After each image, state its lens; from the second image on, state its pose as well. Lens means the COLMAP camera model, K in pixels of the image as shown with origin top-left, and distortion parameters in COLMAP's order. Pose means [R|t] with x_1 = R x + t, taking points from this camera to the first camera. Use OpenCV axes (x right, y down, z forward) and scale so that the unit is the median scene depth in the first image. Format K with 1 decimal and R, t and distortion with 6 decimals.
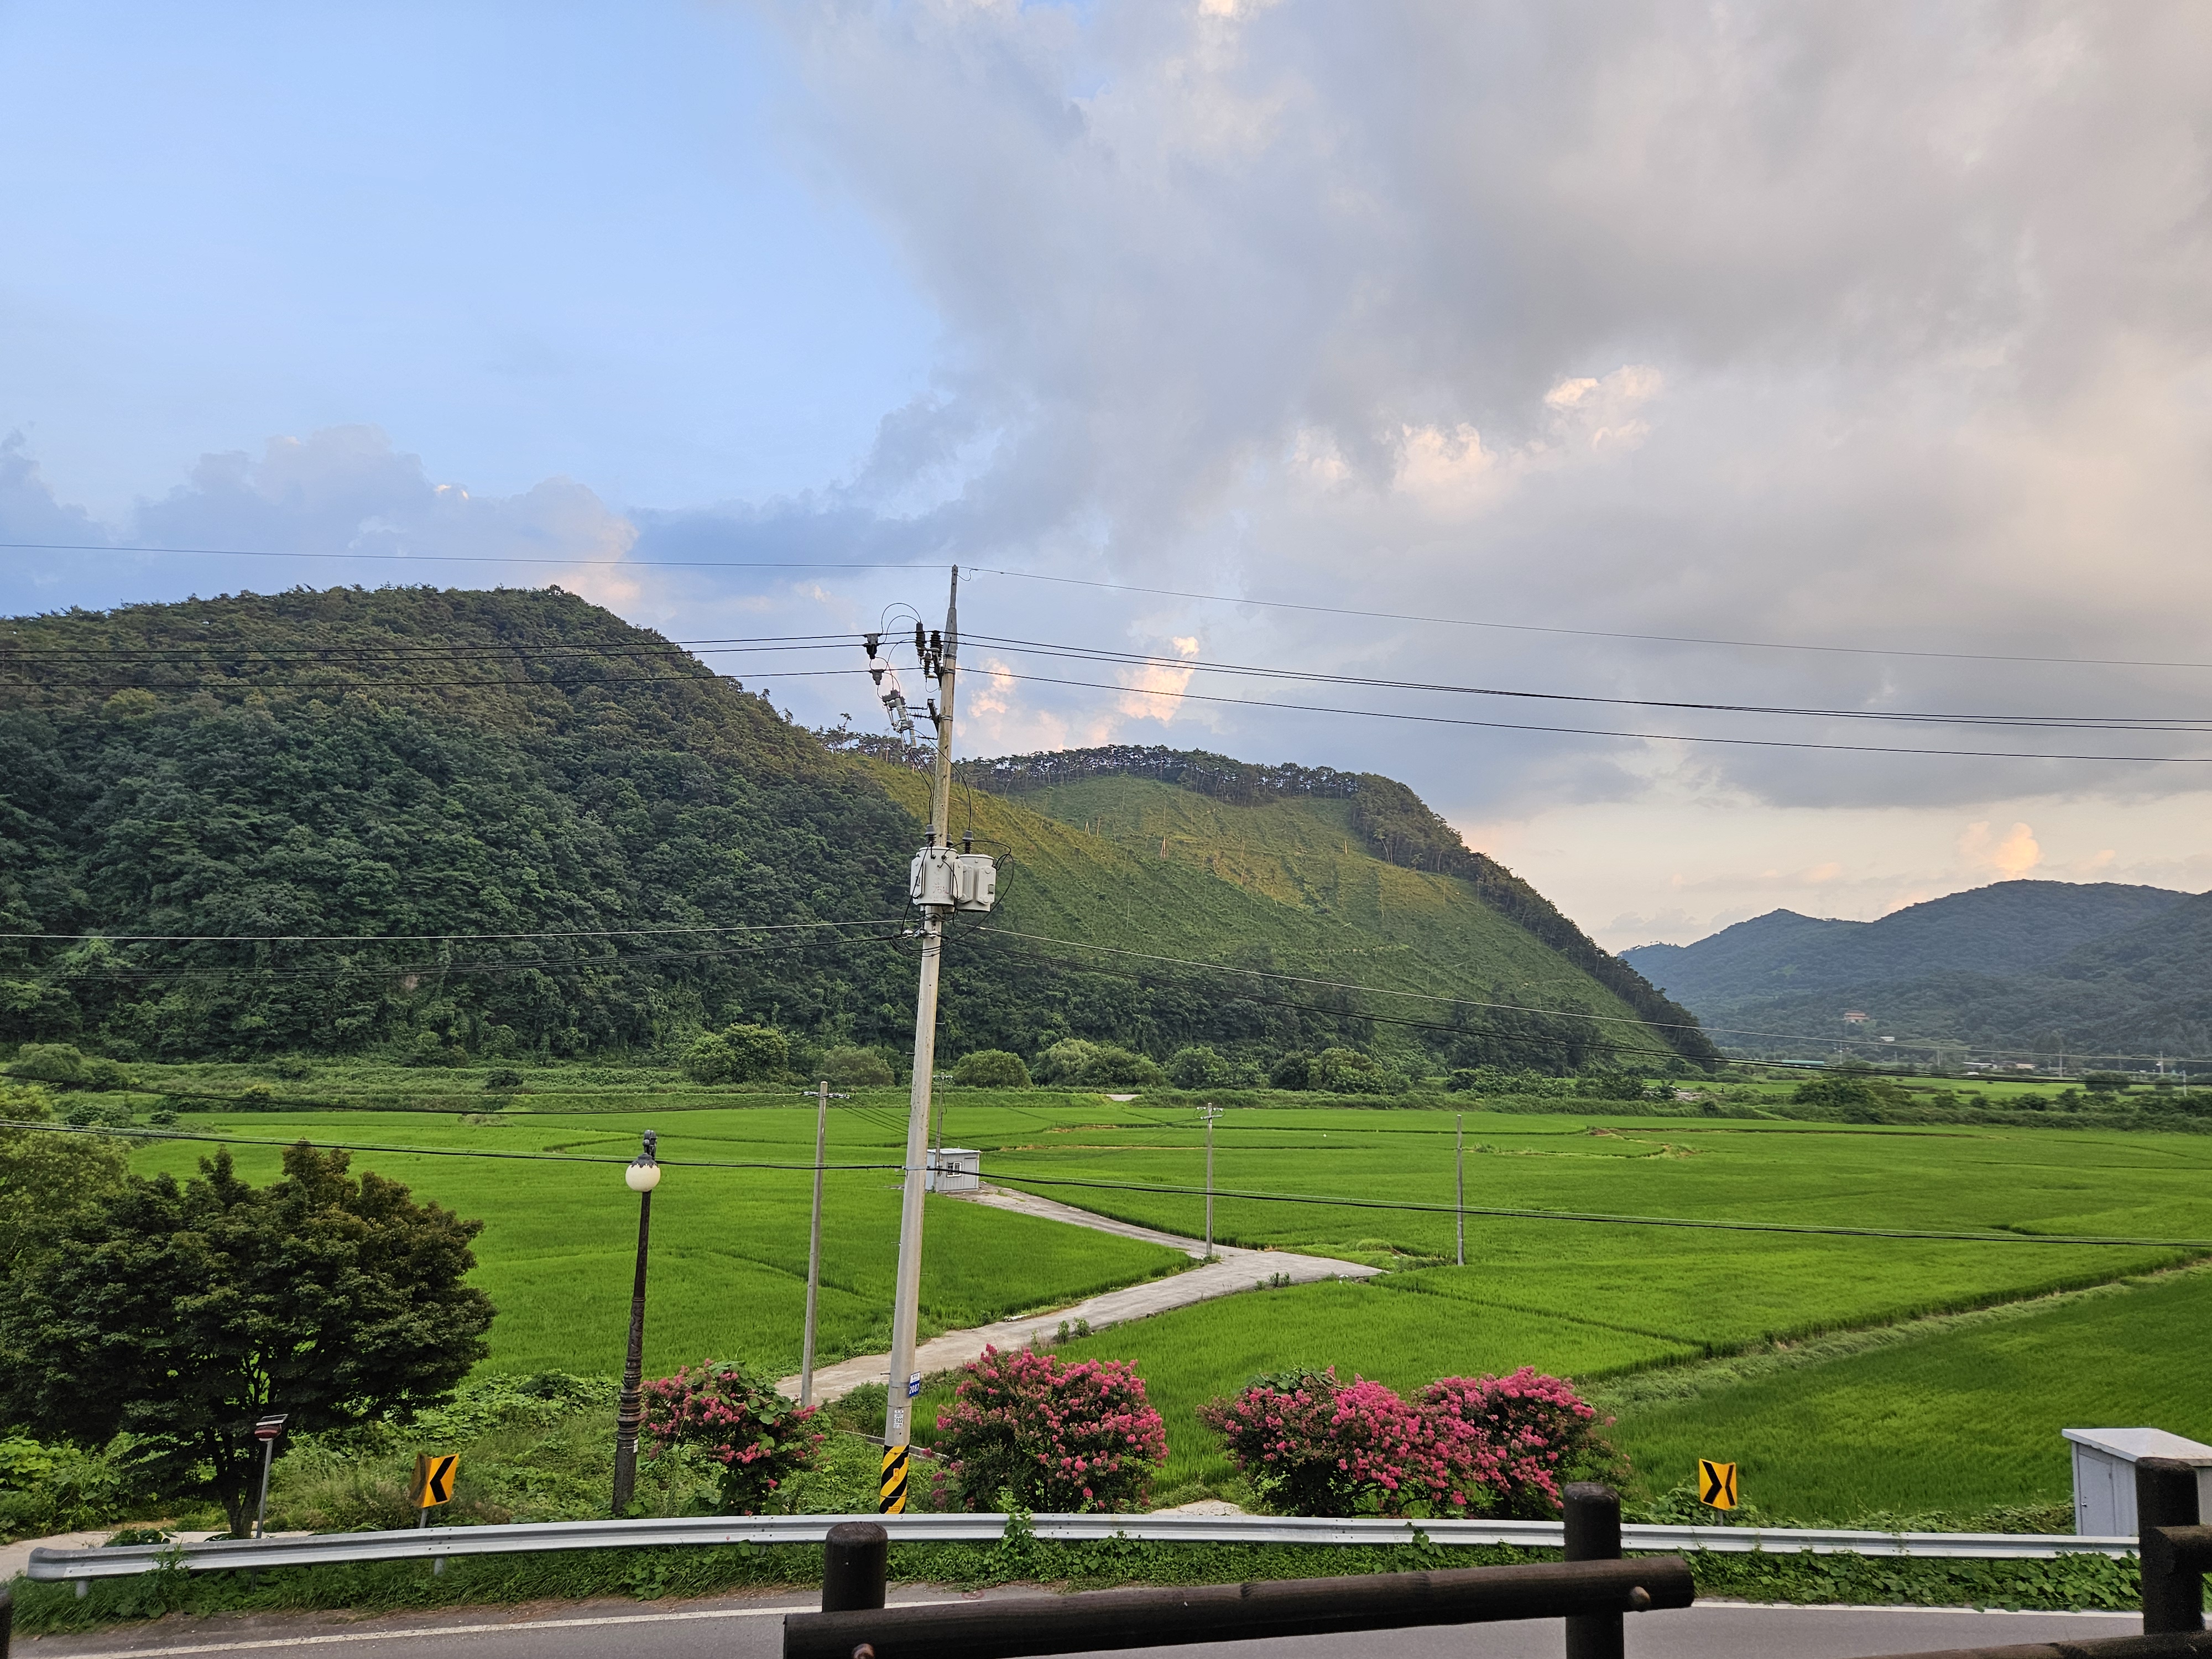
lens RADIAL K [[1536.5, 0, 1125.4], [0, 1536.5, 833.6], [0, 0, 1]] dist [0.064522, -0.051752]
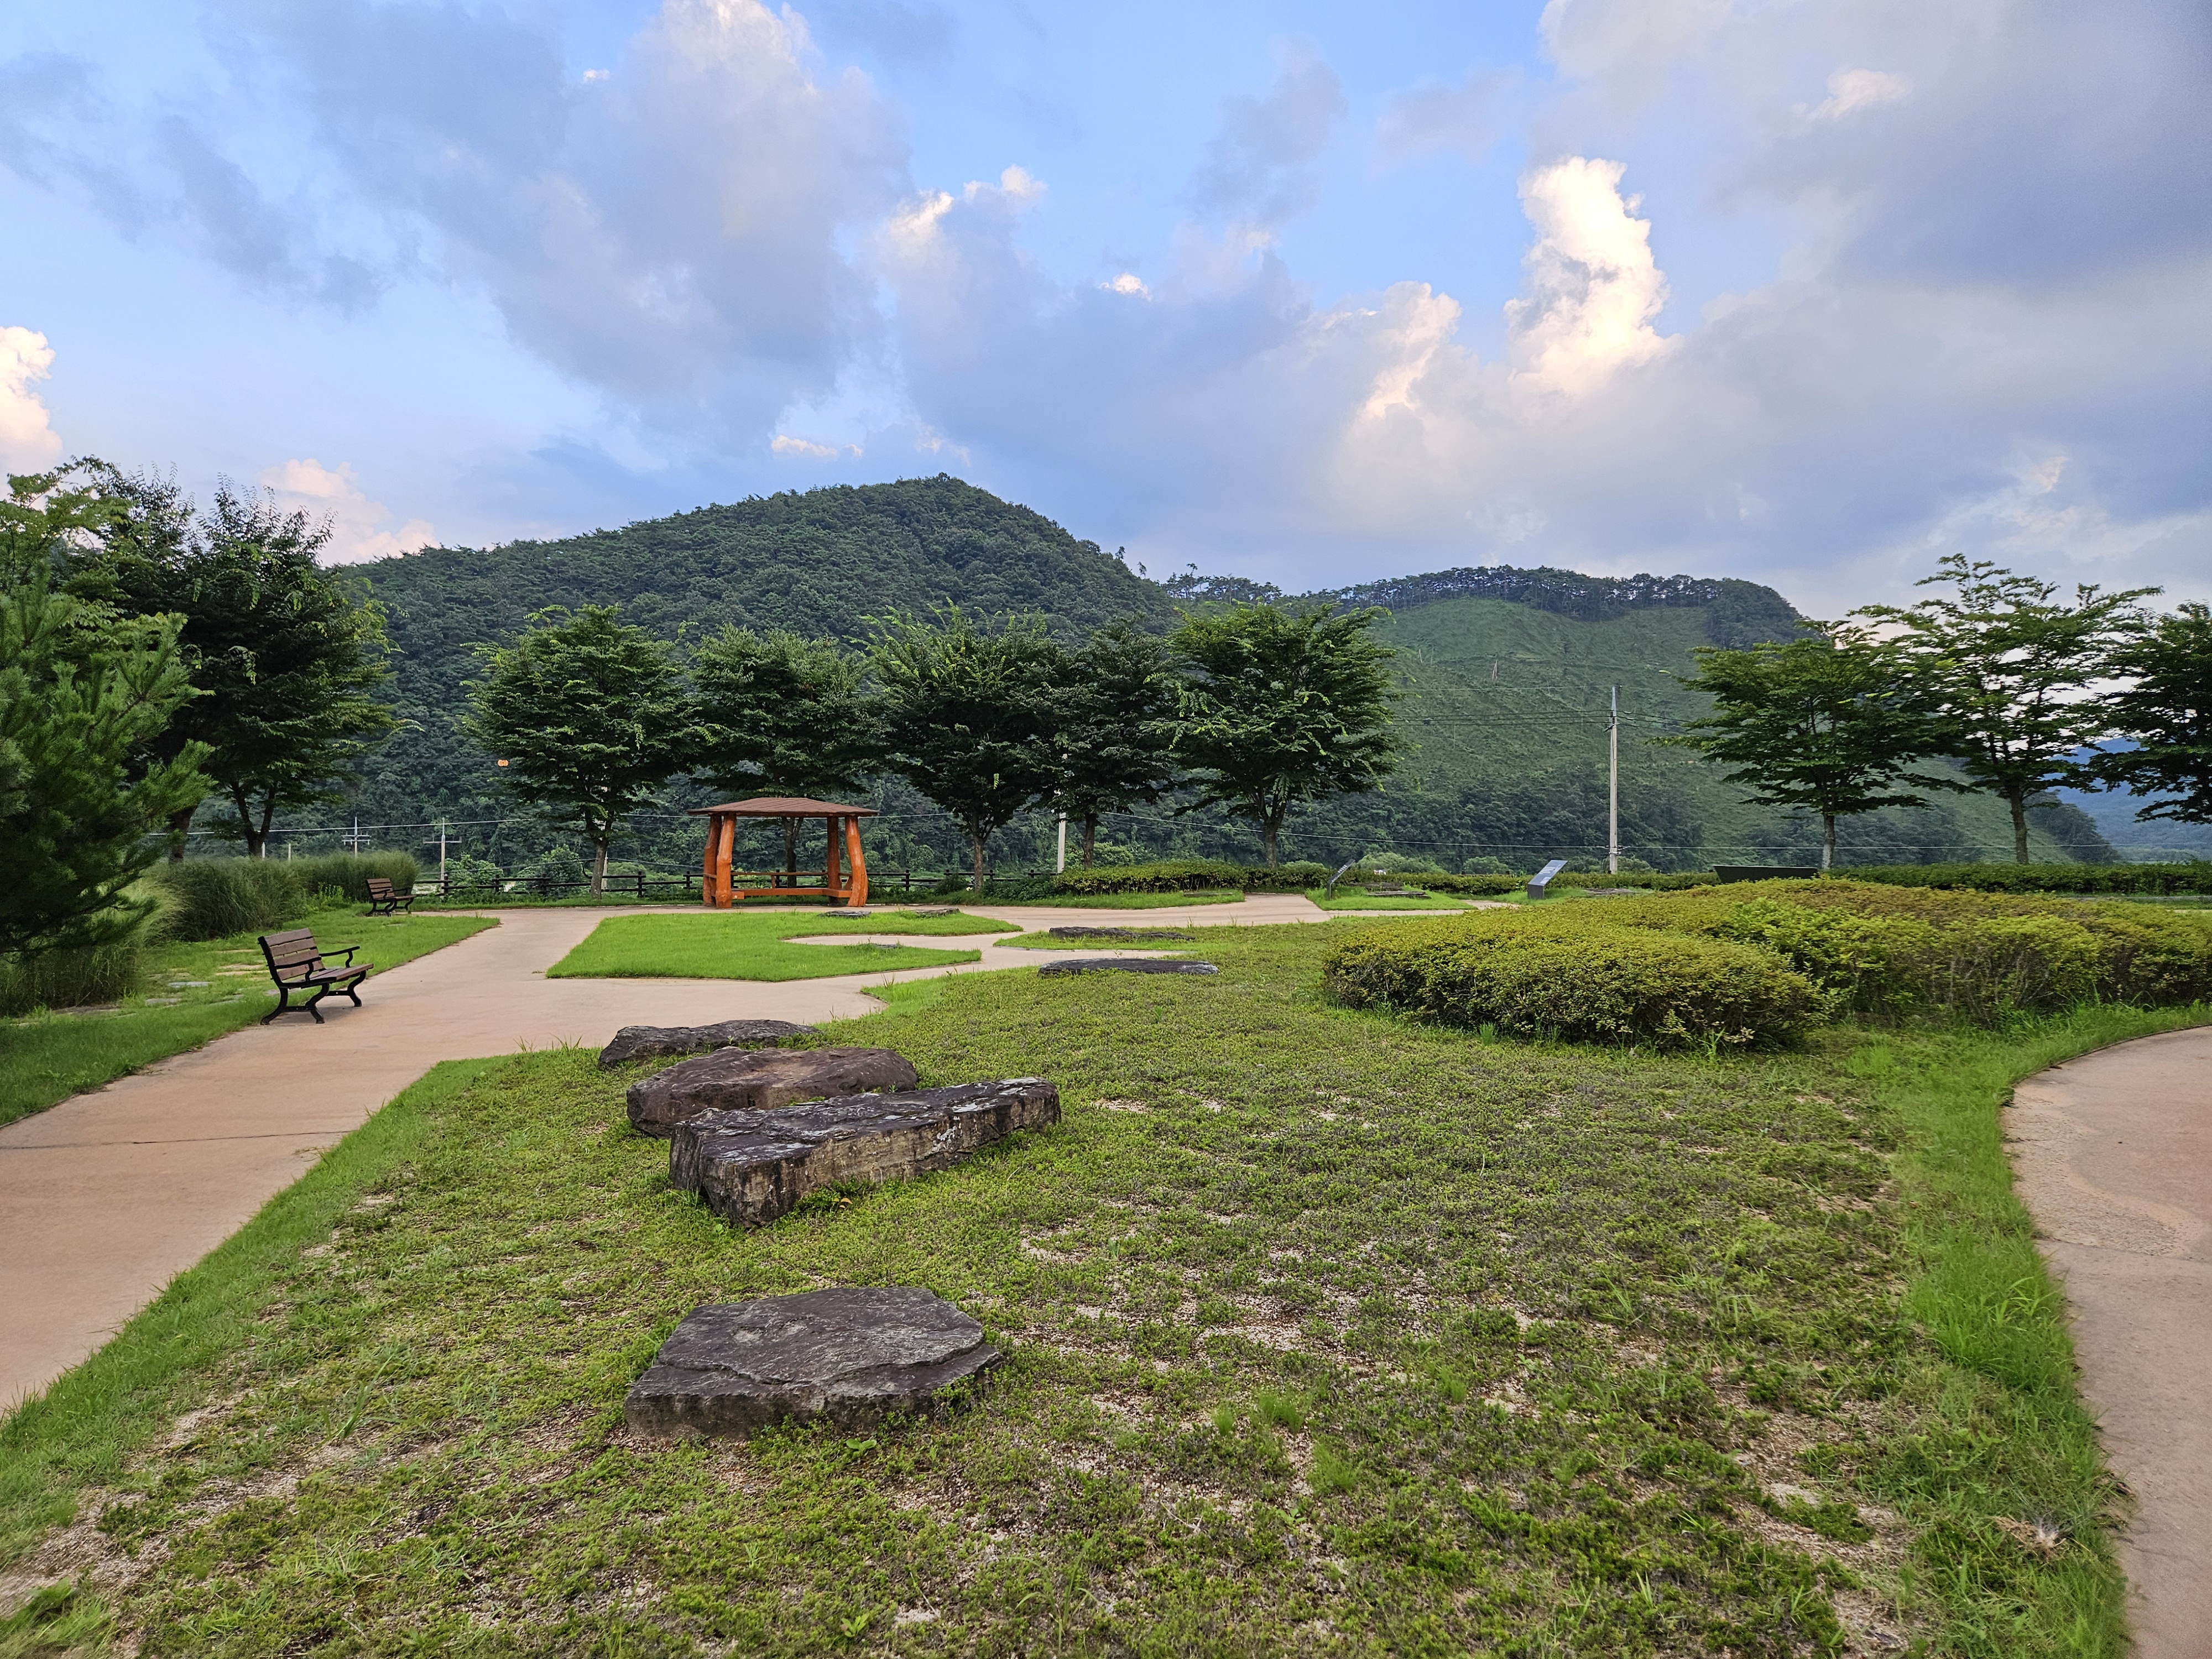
lens RADIAL K [[1536.5, 0, 1091.1], [0, 1536.5, 814.9], [0, 0, 1]] dist [0.064522, -0.051752]
pose [[0.963418, -0.020540, -0.267217, 0.054925], [0.048886, 0.993800, 0.099862, -0.016629], [0.263509, -0.109272, 0.958448, -0.136797]]
